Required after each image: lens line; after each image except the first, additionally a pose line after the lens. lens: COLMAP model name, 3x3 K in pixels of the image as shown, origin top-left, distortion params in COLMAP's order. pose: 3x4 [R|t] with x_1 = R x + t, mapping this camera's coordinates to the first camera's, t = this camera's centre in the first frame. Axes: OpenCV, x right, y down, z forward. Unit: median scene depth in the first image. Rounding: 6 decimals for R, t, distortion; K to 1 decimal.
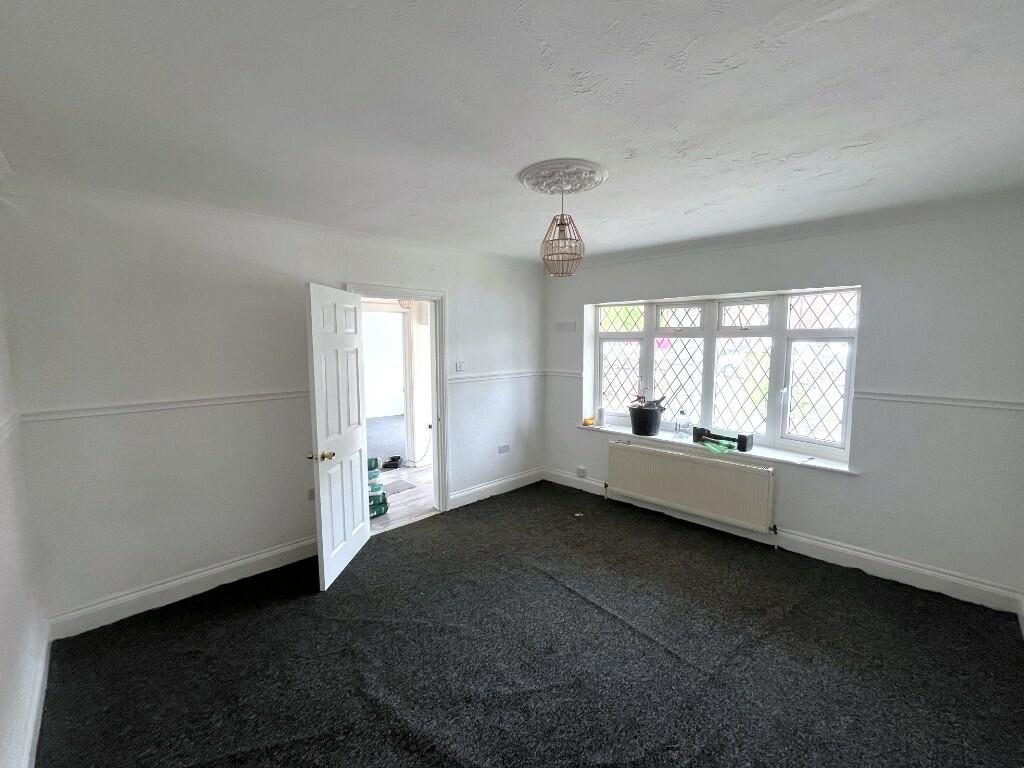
lens RADIAL K [[436.2, 0, 512.6], [0, 436.2, 385.8], [0, 0, 1]] dist [-0.000892, -0.000655]
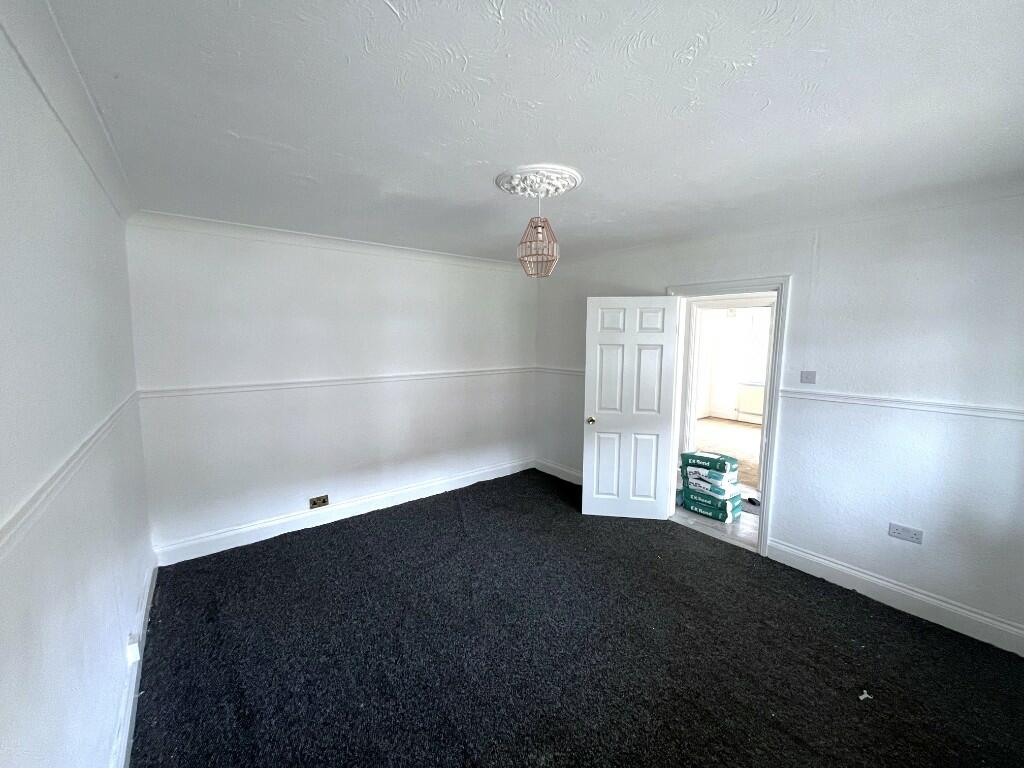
lens RADIAL K [[436.2, 0, 512.6], [0, 436.2, 385.8], [0, 0, 1]] dist [-0.000892, -0.000655]
pose [[-0.139547, 0.113451, -0.983695, 0.685302], [-0.103508, 0.986301, 0.128435, -0.075209], [0.984791, 0.119743, -0.125892, 0.642329]]
